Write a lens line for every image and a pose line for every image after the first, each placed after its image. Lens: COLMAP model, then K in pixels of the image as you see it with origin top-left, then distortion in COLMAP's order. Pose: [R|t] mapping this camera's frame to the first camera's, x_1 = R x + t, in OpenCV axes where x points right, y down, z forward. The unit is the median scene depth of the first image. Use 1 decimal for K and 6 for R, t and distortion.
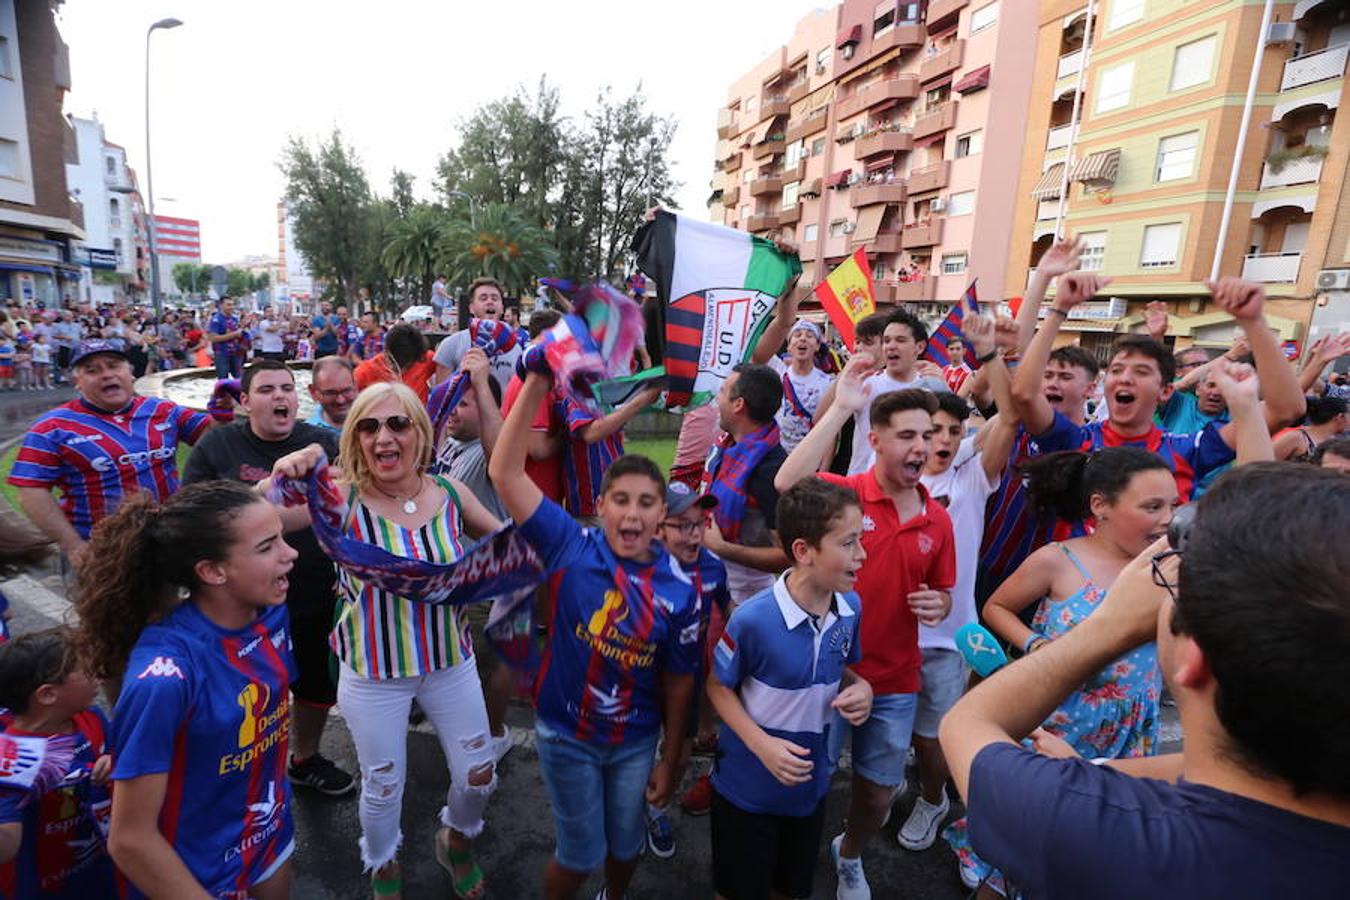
lens RADIAL K [[668.2, 0, 673.7], [0, 668.2, 451.9], [0, 0, 1]] dist [-0.069016, 0.030028]
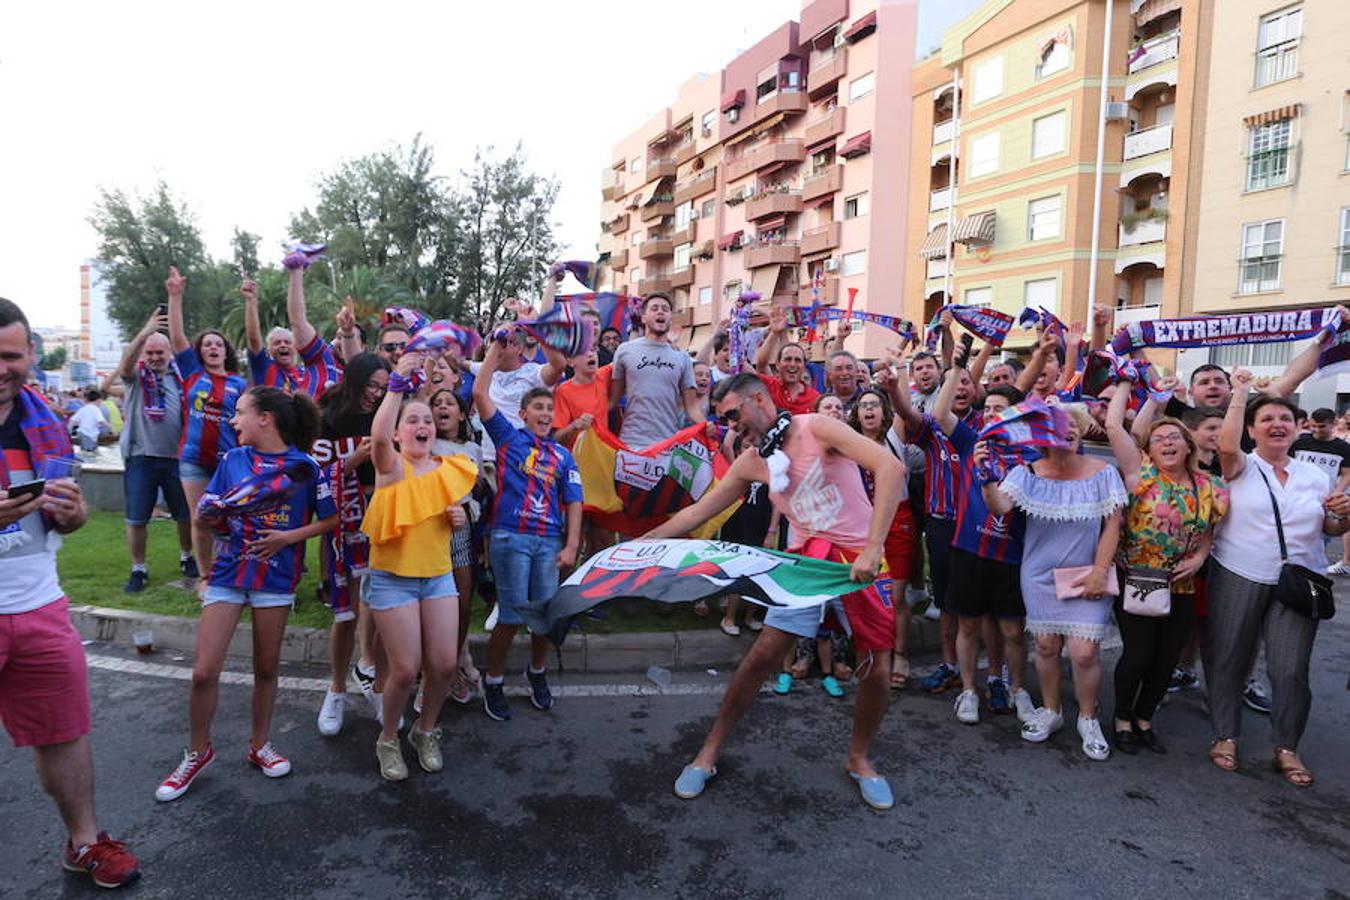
lens RADIAL K [[752.5, 0, 672.6], [0, 752.5, 450.3], [0, 0, 1]] dist [-0.061383, 0.040694]
pose [[0.988290, -0.037245, 0.147971, -0.008264], [0.054748, 0.991735, -0.116033, 0.014274], [-0.142427, 0.122776, 0.982161, -0.030499]]
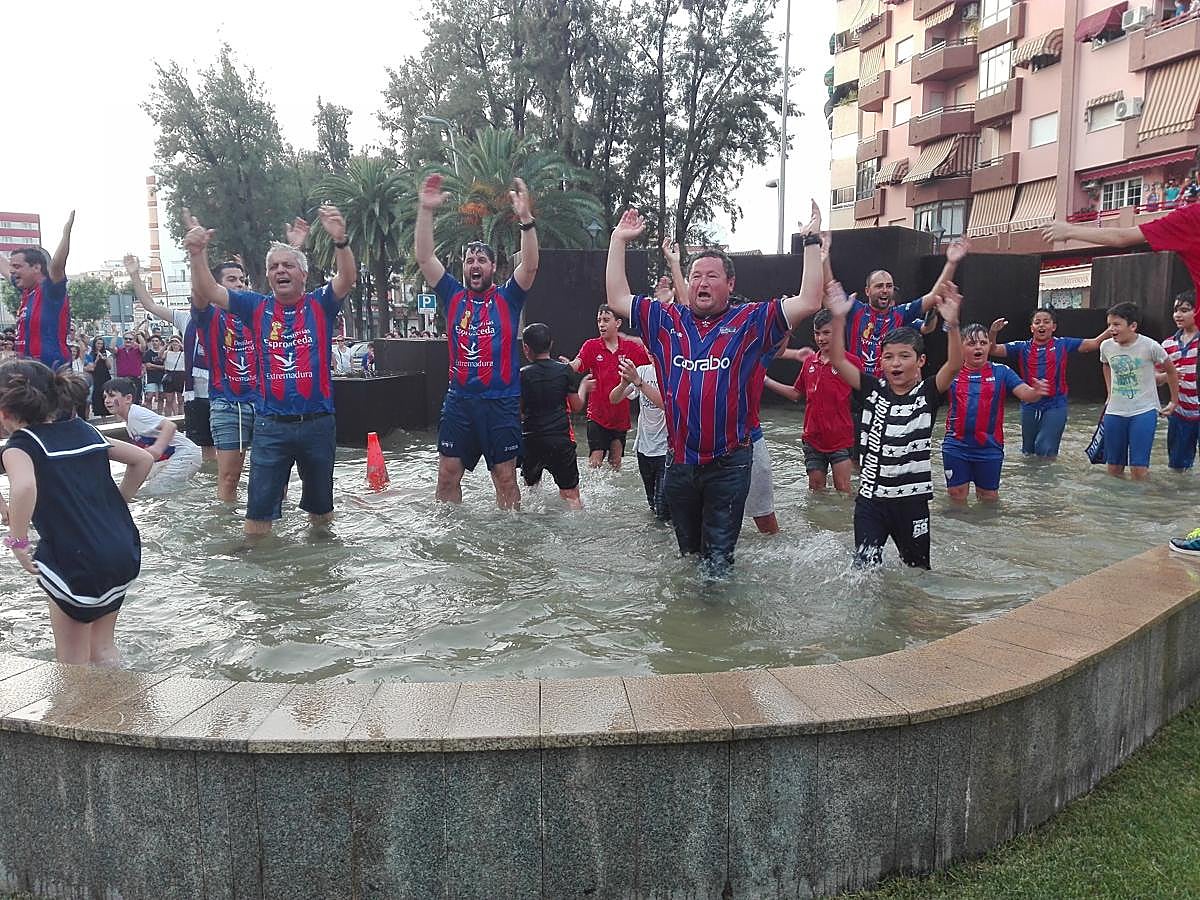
lens RADIAL K [[1006.3, 0, 599.0], [0, 1006.3, 462.4], [0, 0, 1]] dist [0.067359, -0.113123]
pose [[0.989571, -0.053971, -0.133555, -0.068180], [0.046531, 0.997219, -0.058217, -0.019625], [0.136326, 0.051396, 0.989330, 0.121016]]
